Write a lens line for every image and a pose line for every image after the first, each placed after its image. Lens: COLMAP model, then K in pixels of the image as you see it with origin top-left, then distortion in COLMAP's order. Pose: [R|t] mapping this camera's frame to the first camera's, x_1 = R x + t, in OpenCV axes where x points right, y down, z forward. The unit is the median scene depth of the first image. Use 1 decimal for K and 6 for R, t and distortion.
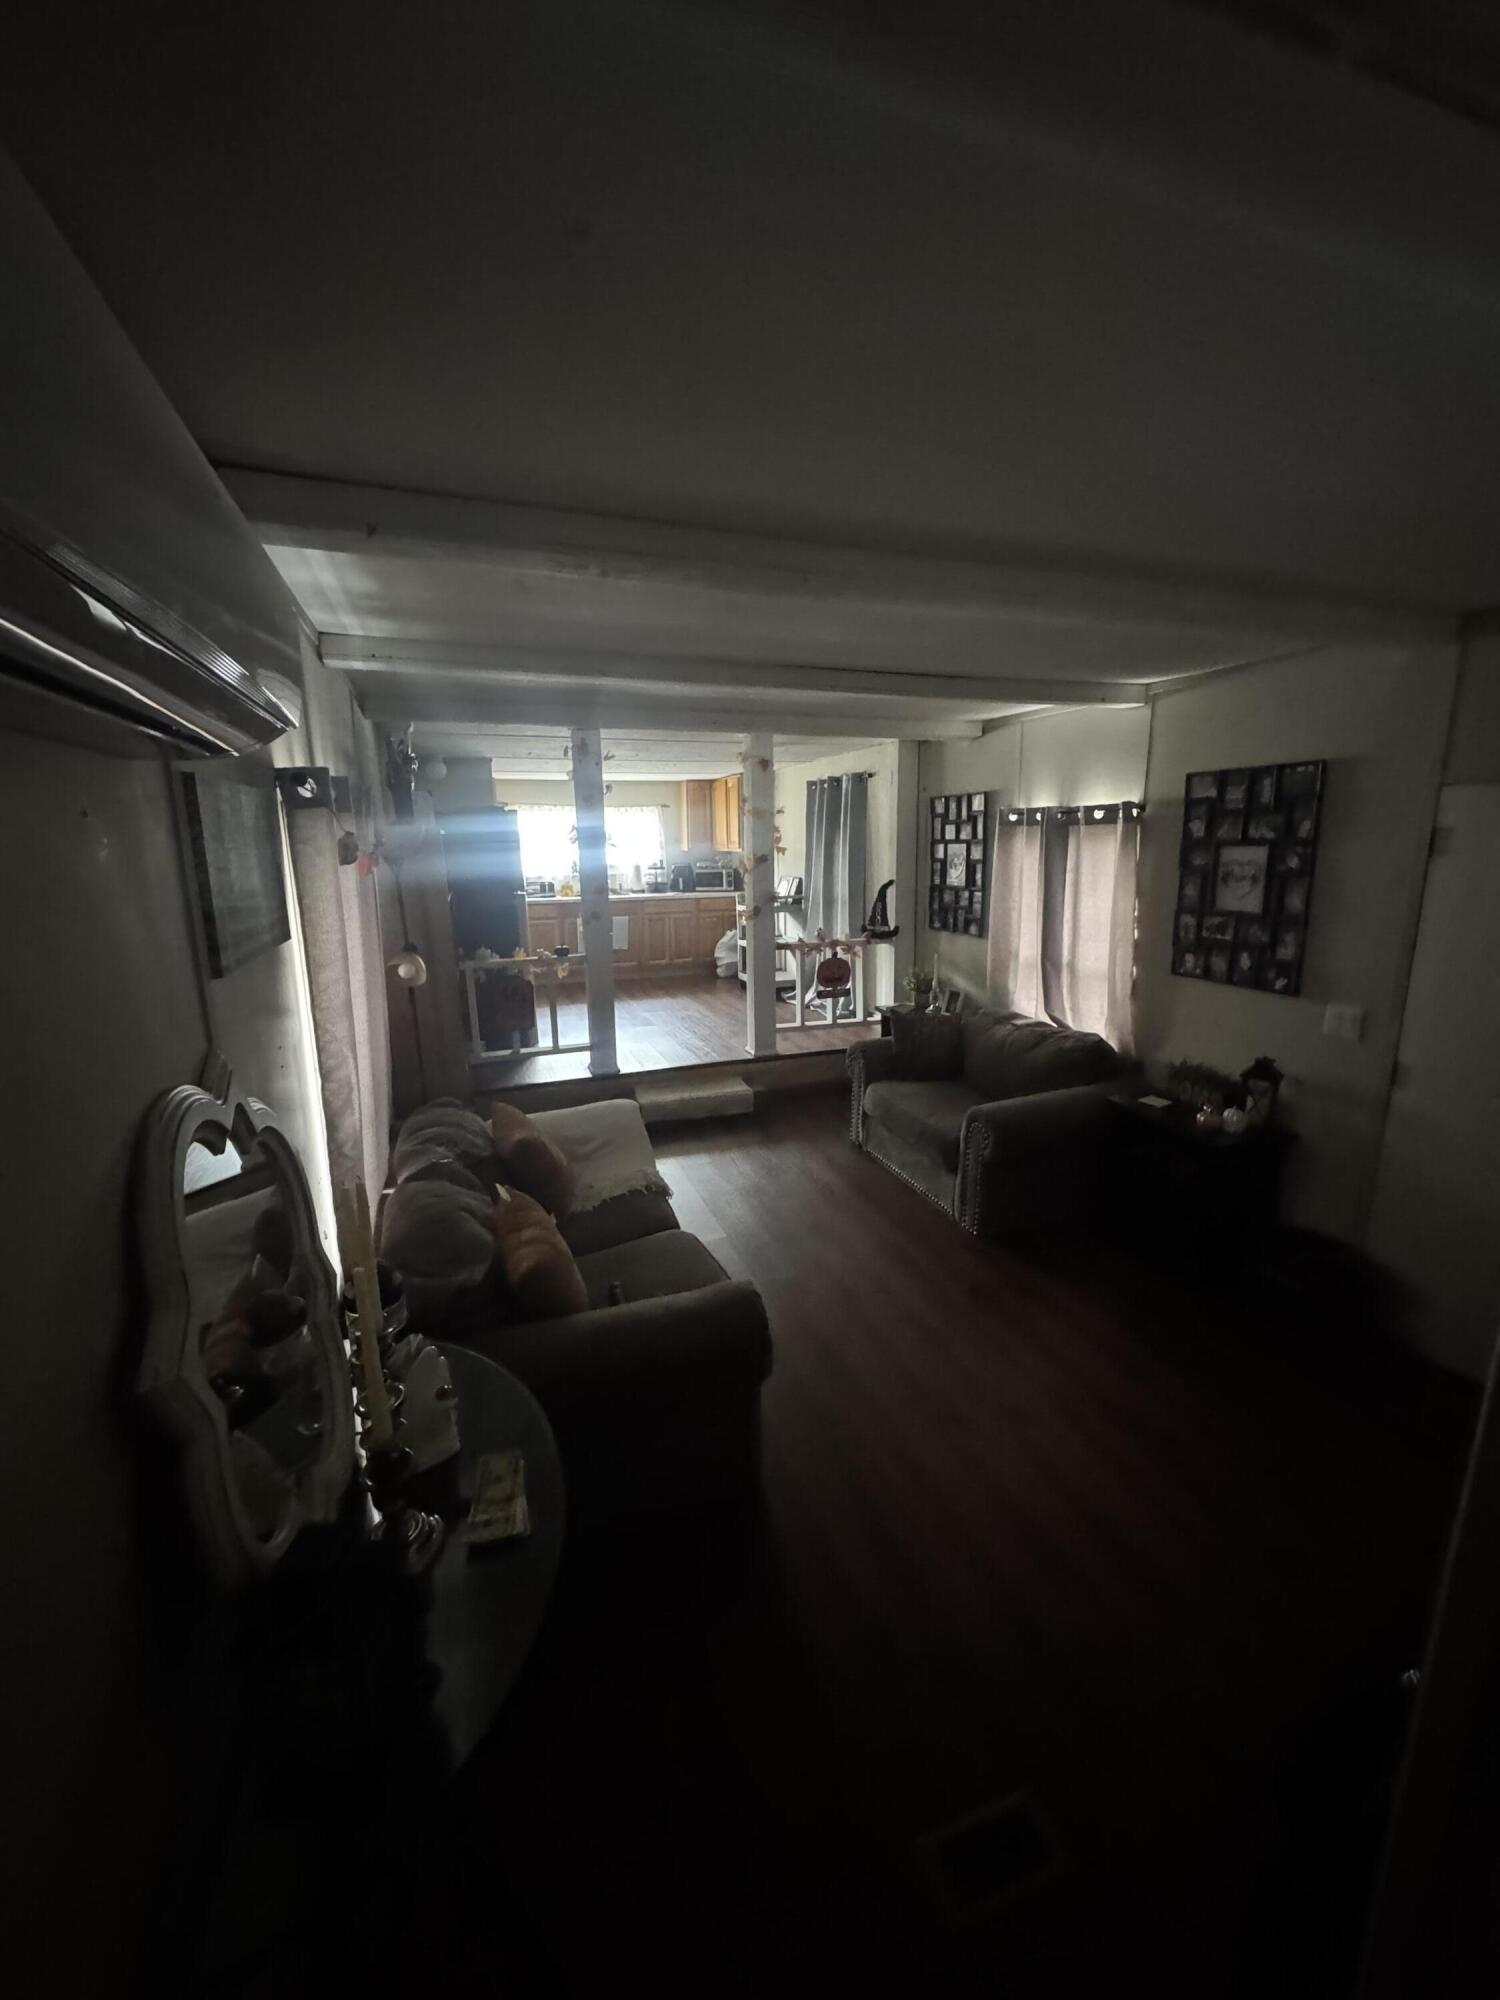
lens RADIAL K [[800.8, 0, 754.0], [0, 800.8, 1000.9], [0, 0, 1]] dist [0.000783, 0.000004]
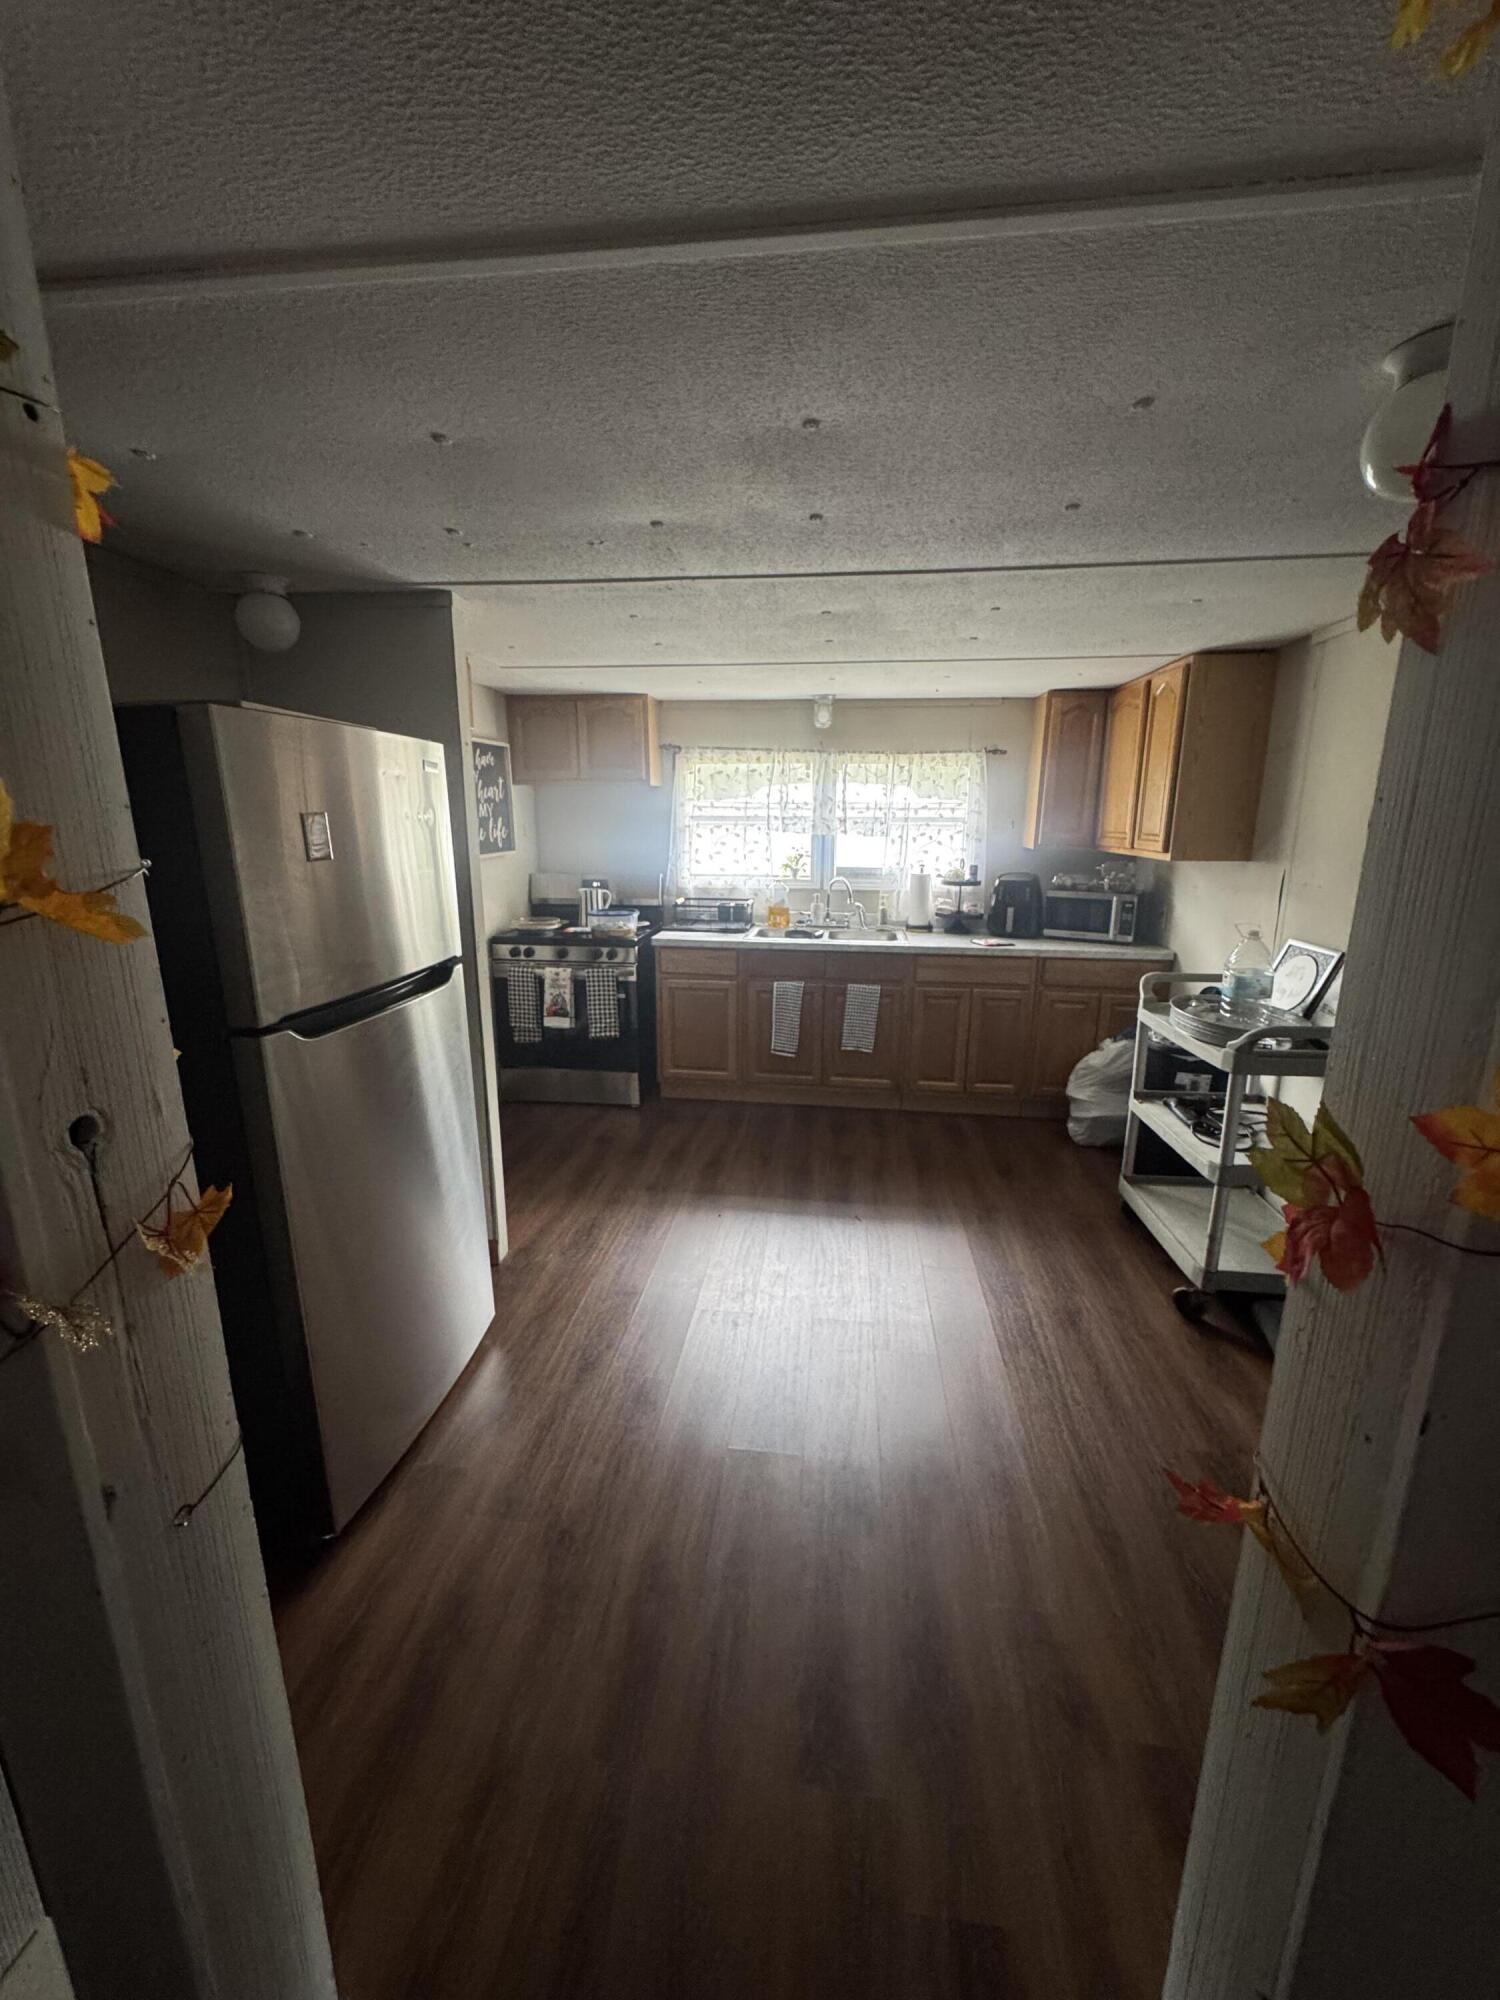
lens RADIAL K [[800.8, 0, 746.5], [0, 800.8, 996.4], [0, 0, 1]] dist [0.000783, 0.000004]
pose [[0.893791, 0.116435, -0.433105, -0.021736], [-0.104742, 0.993198, 0.050856, -0.111760], [0.436081, -0.000090, 0.899908, 0.526246]]
